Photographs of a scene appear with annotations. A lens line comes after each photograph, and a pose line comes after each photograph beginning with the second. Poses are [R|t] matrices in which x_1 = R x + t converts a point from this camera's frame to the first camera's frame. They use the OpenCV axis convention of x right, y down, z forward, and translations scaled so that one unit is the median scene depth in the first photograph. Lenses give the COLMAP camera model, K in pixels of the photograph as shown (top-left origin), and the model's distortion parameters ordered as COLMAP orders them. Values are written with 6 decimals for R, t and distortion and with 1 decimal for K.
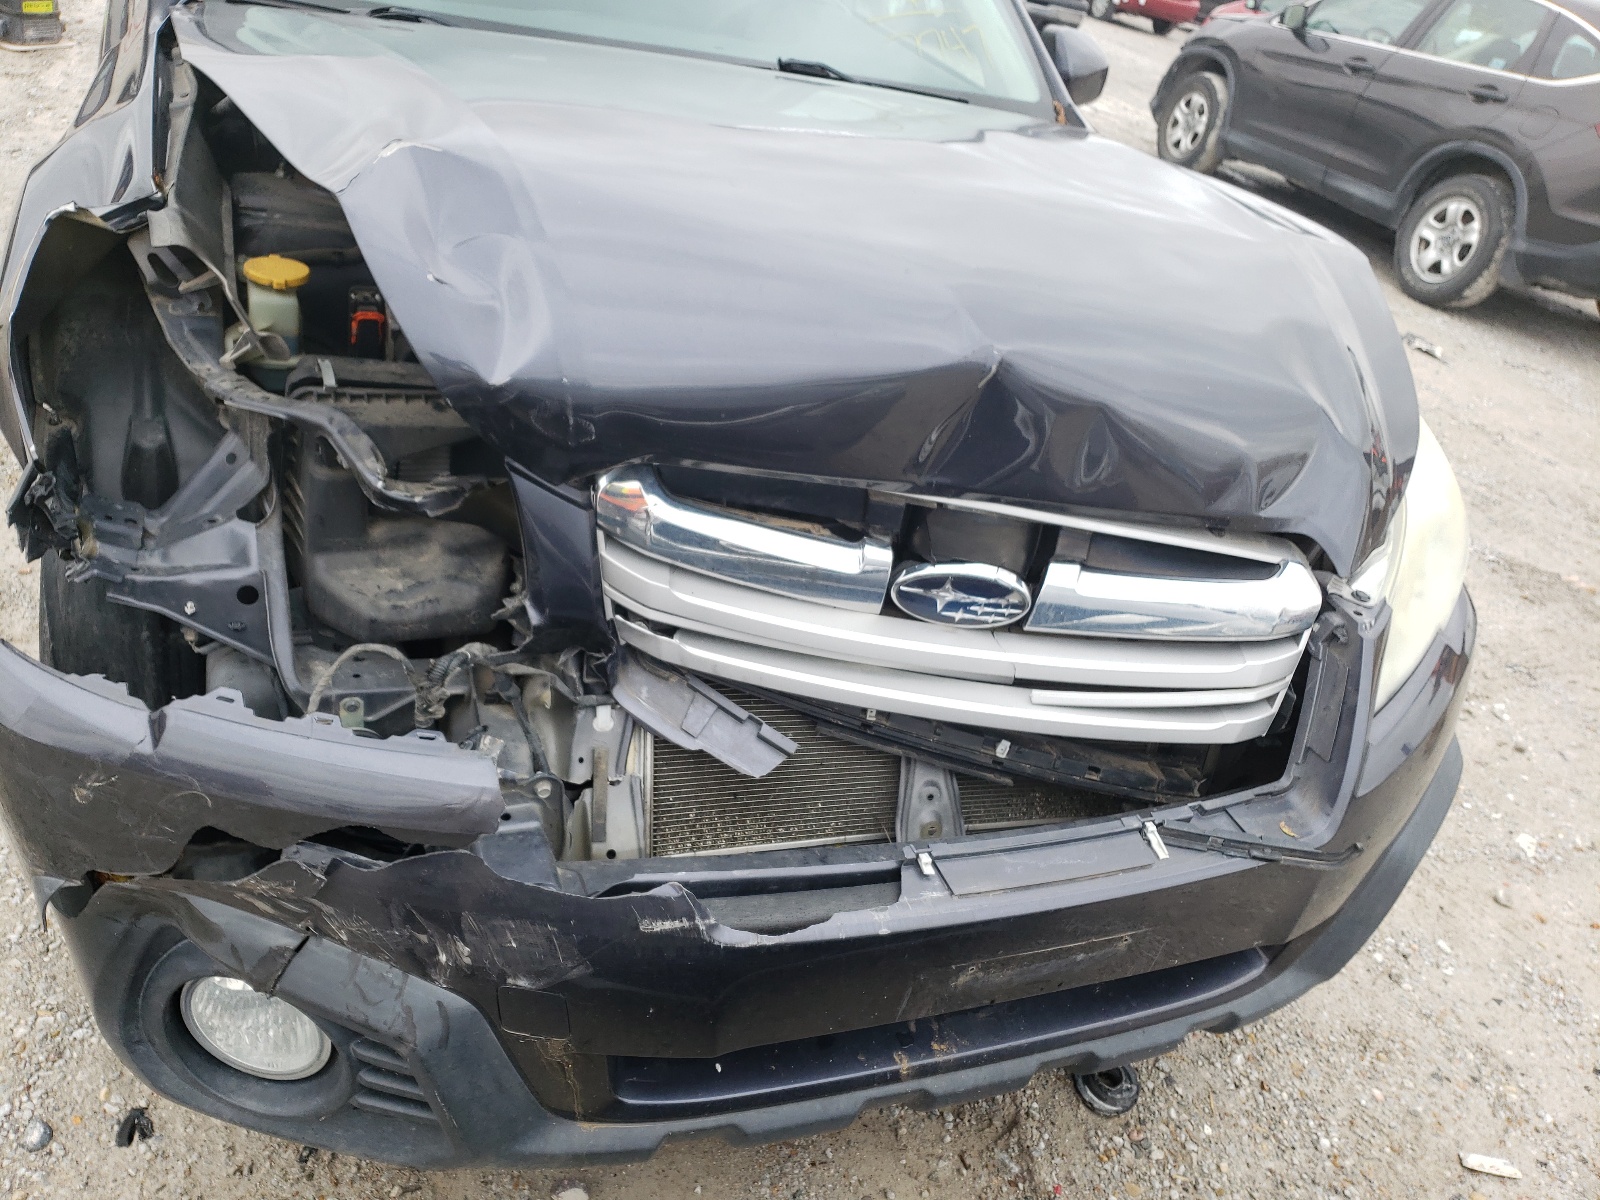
lens RADIAL K [[1203.5, 0, 800.0], [0, 1203.5, 600.0], [0, 0, 1]] dist [0.056702, -0.057238]
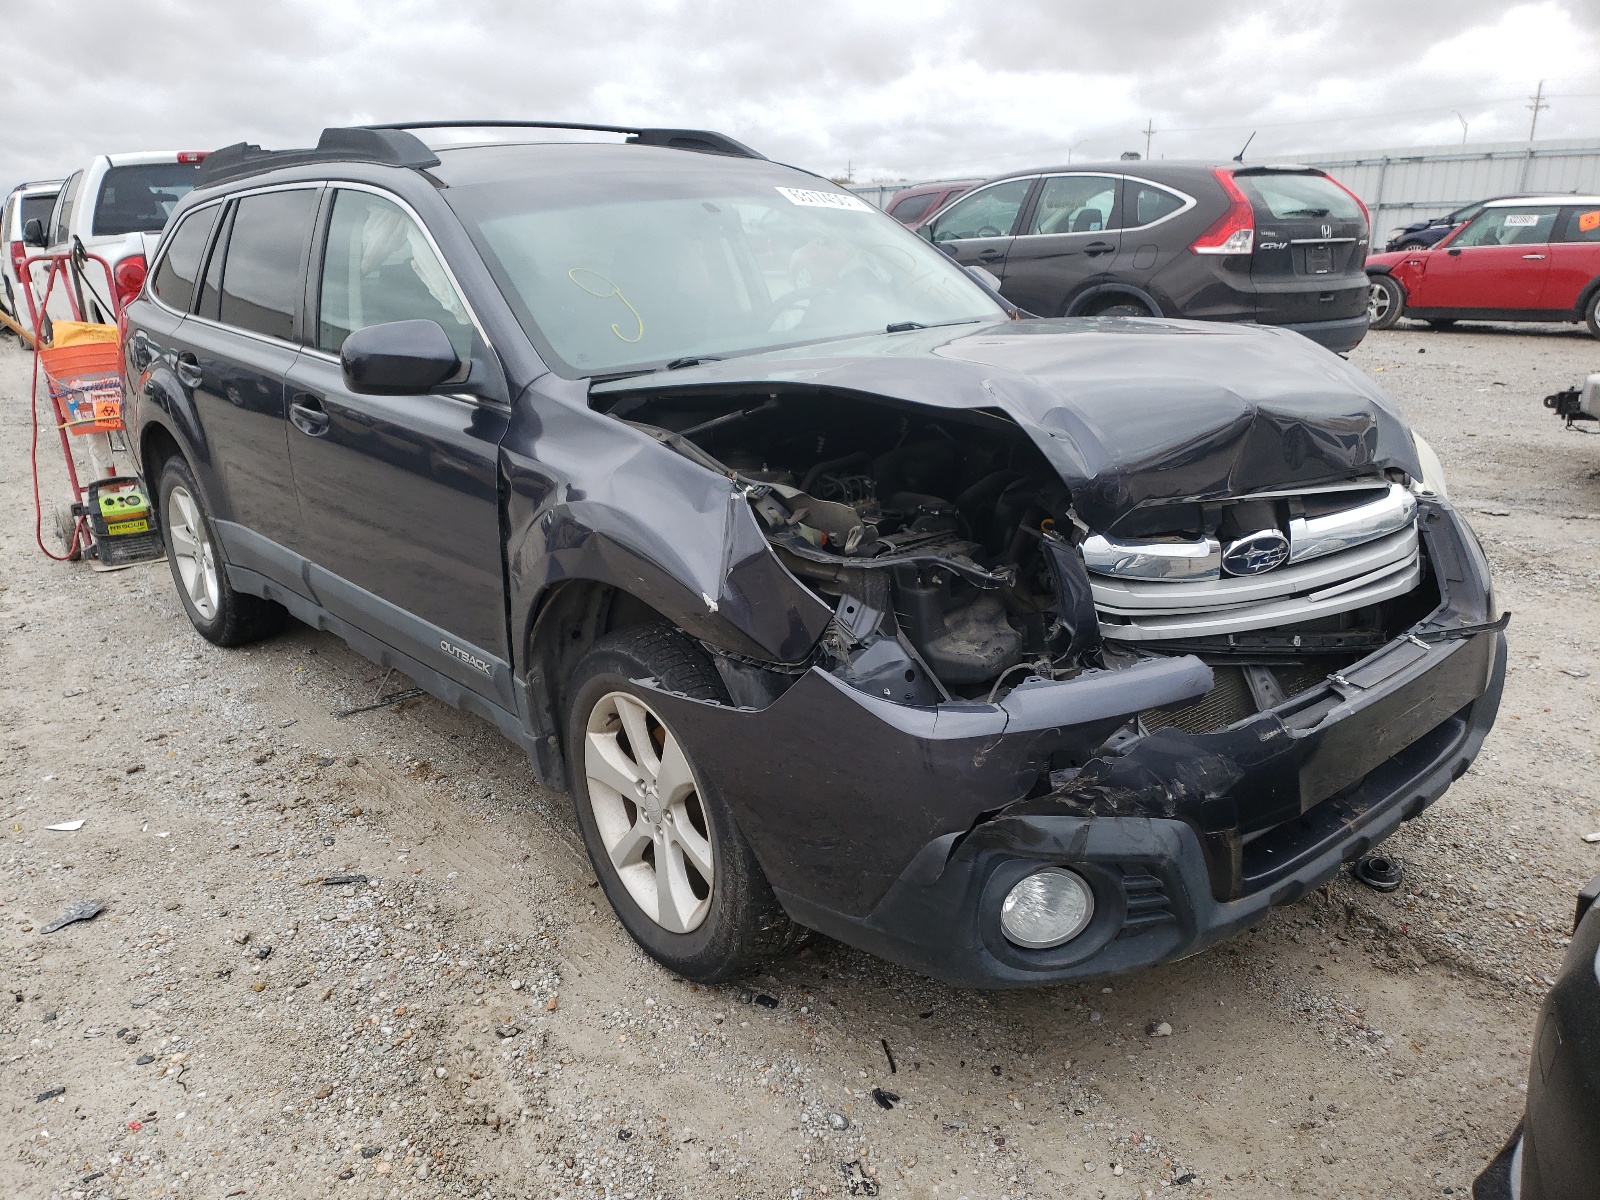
lens RADIAL K [[1180.2, 0, 800.0], [0, 1180.2, 600.0], [0, 0, 1]] dist [0.011102, 0.009555]
pose [[0.920489, -0.315923, 0.229983, -0.855594], [0.355130, 0.921875, -0.155015, 0.086338], [-0.163043, 0.224364, 0.960769, -0.478026]]
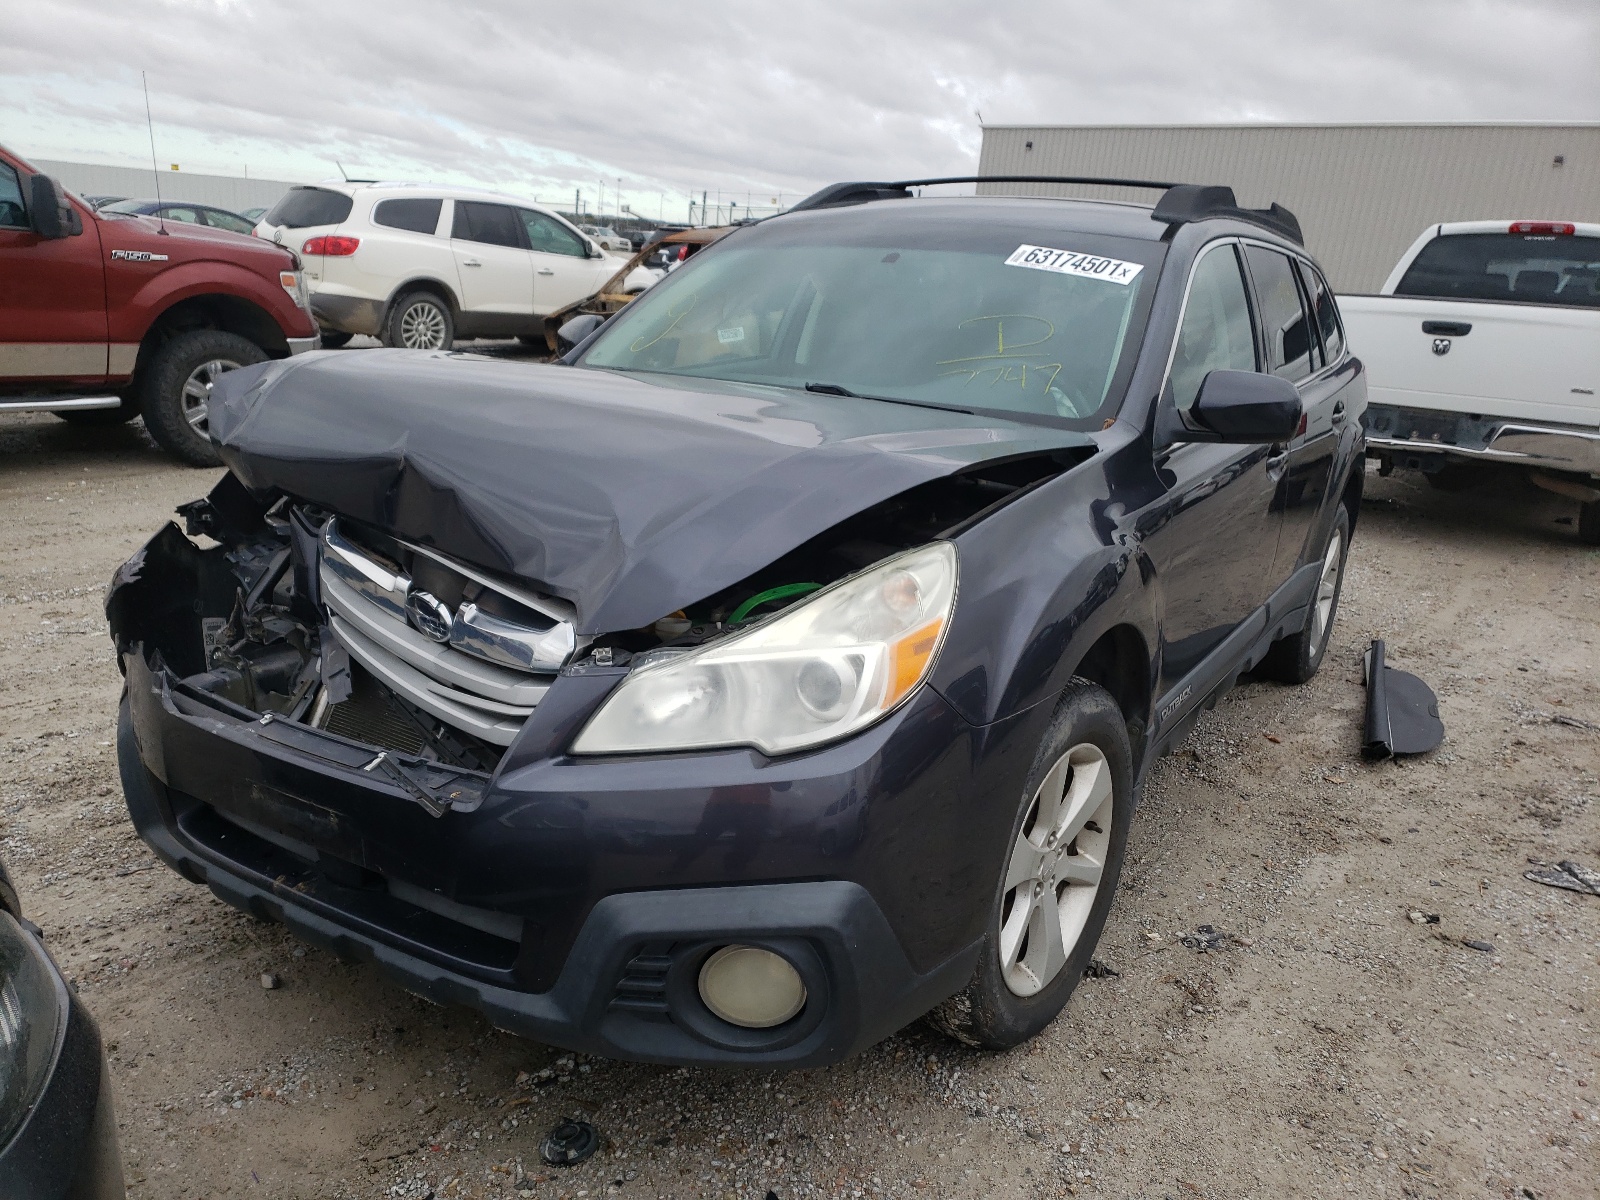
lens RADIAL K [[1203.5, 0, 800.0], [0, 1203.5, 600.0], [0, 0, 1]] dist [0.056702, -0.057238]
pose [[0.601862, 0.047342, -0.797196, 1.681130], [-0.355273, 0.909893, -0.214187, 0.144023], [0.715223, 0.412133, 0.564449, 0.435264]]
